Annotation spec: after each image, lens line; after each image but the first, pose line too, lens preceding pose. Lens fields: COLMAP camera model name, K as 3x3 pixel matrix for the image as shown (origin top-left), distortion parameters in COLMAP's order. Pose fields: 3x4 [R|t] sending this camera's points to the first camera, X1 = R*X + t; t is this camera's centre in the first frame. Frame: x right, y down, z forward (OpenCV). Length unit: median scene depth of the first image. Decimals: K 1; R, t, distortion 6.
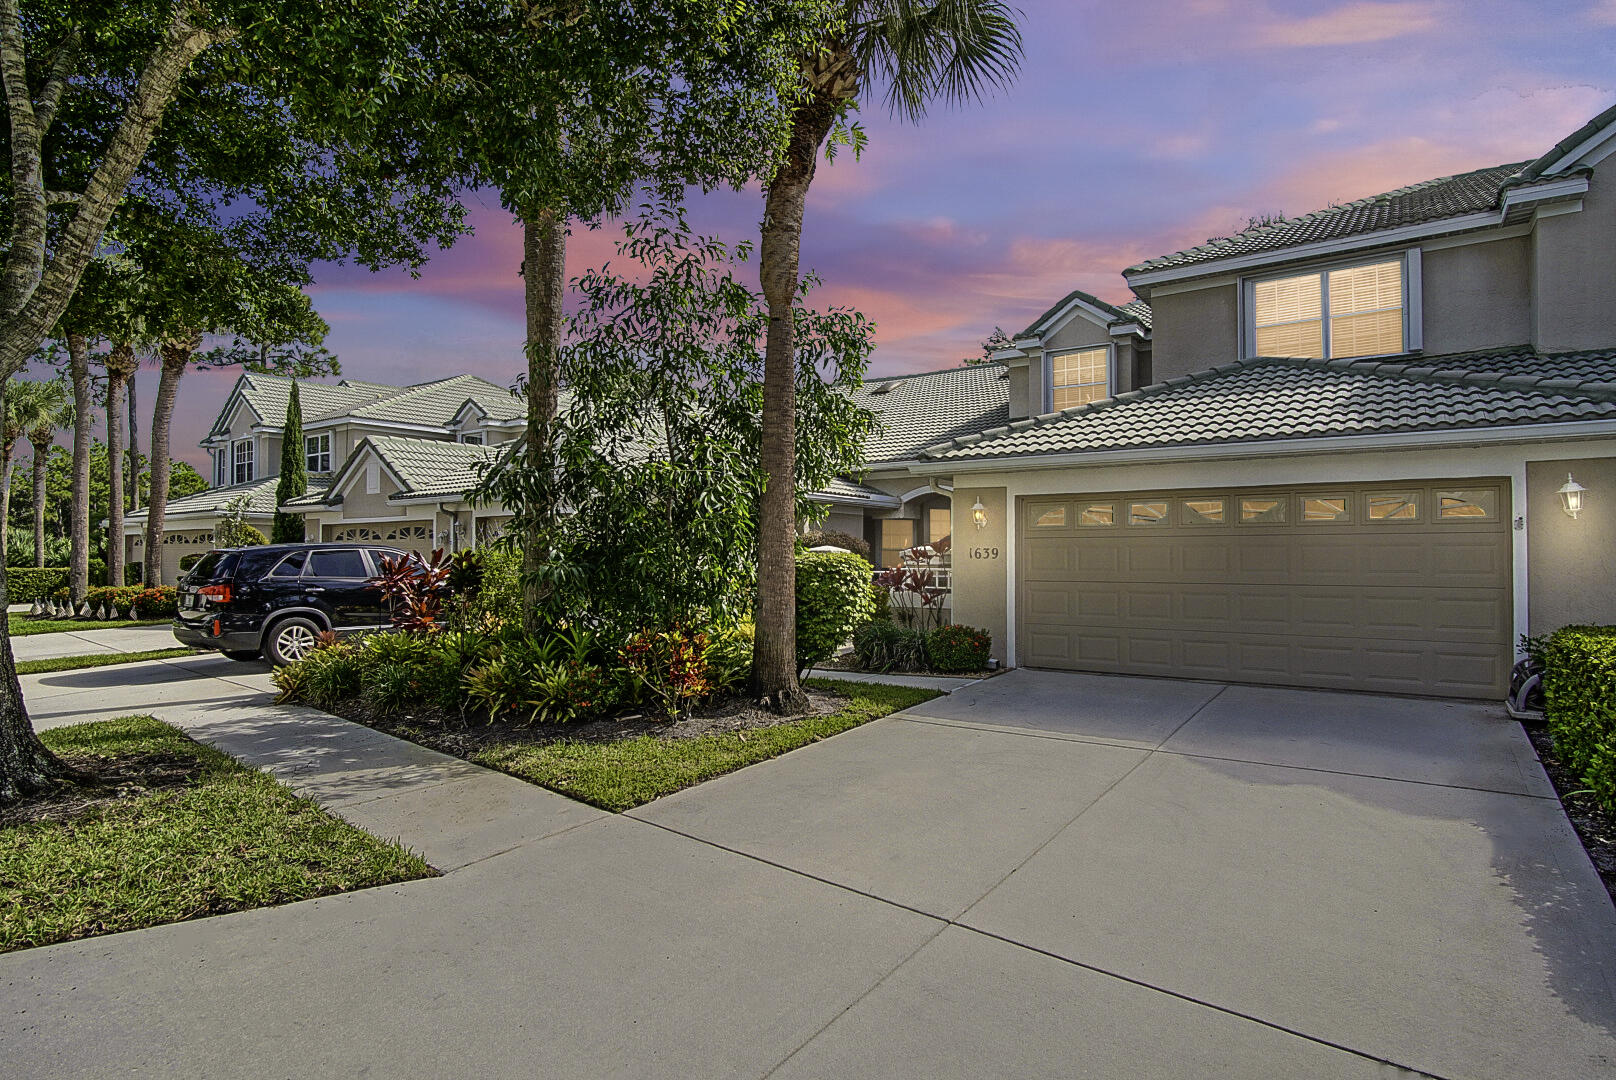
lens RADIAL K [[854.7, 0, 808.0], [0, 854.7, 540.0], [0, 0, 1]] dist [-0.049750, 0.013828]
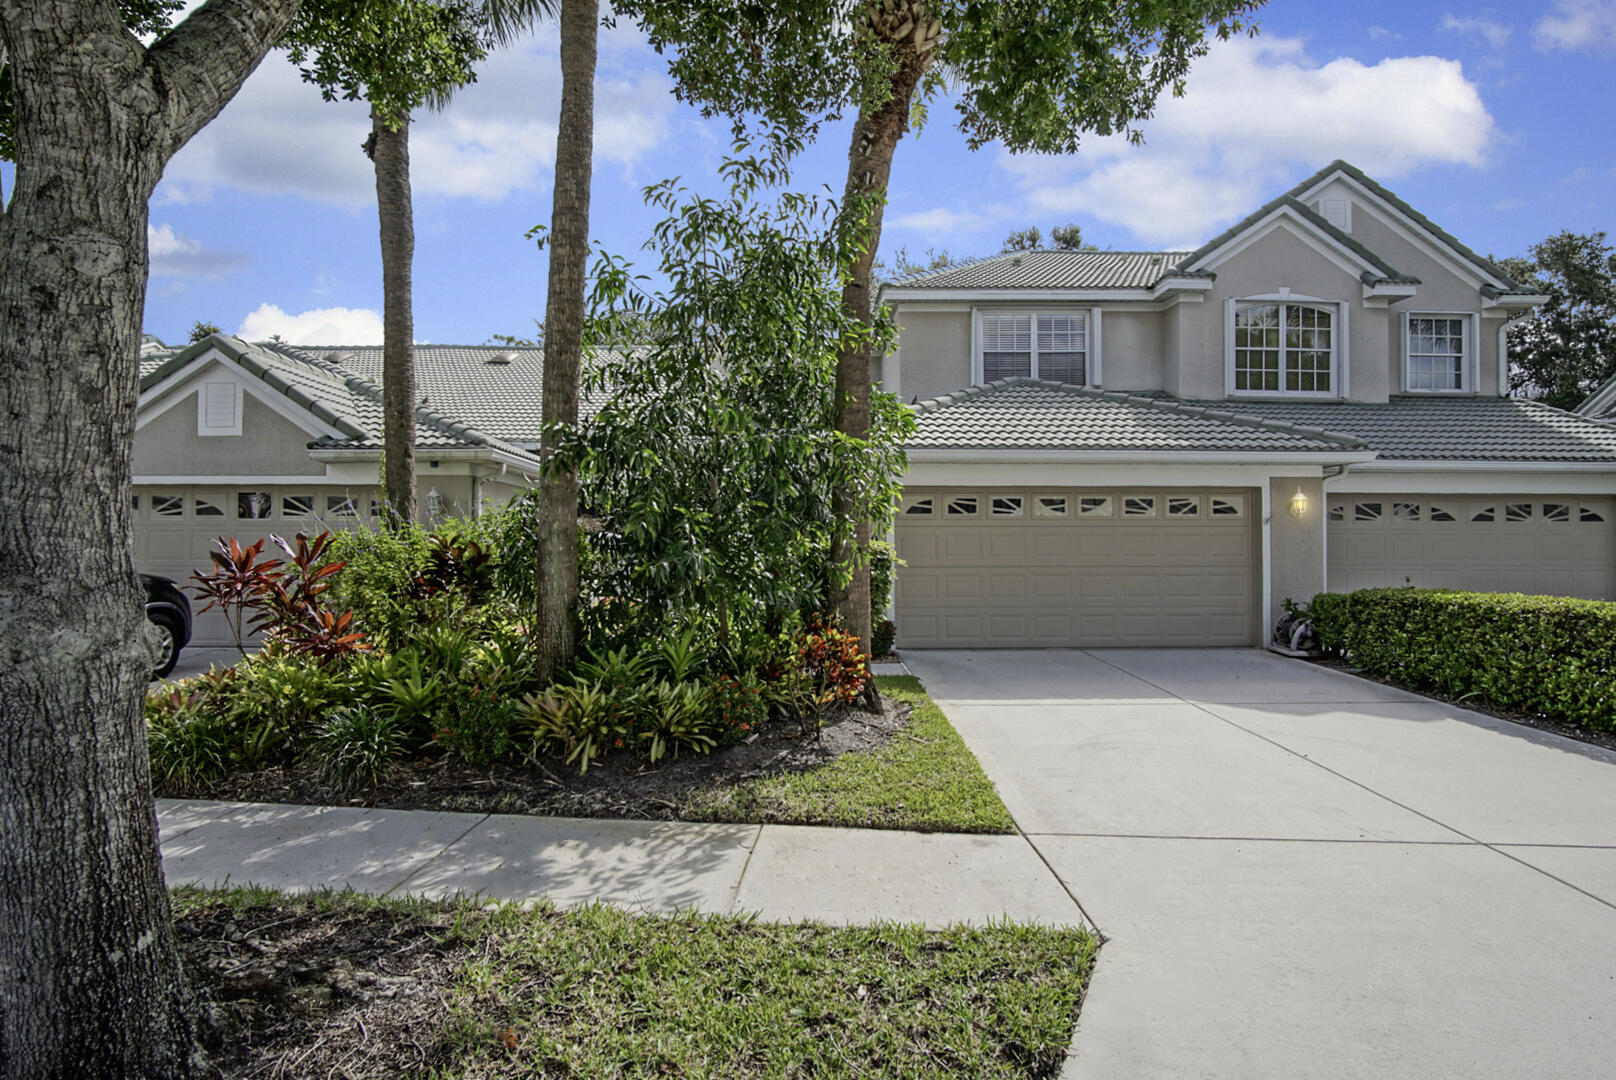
lens RADIAL K [[854.7, 0, 808.0], [0, 854.7, 540.0], [0, 0, 1]] dist [-0.049750, 0.013828]
pose [[0.803177, 0.004927, 0.595720, -0.568778], [-0.013955, 0.999847, 0.010545, 0.008057], [-0.595577, -0.016783, 0.803123, 0.270618]]
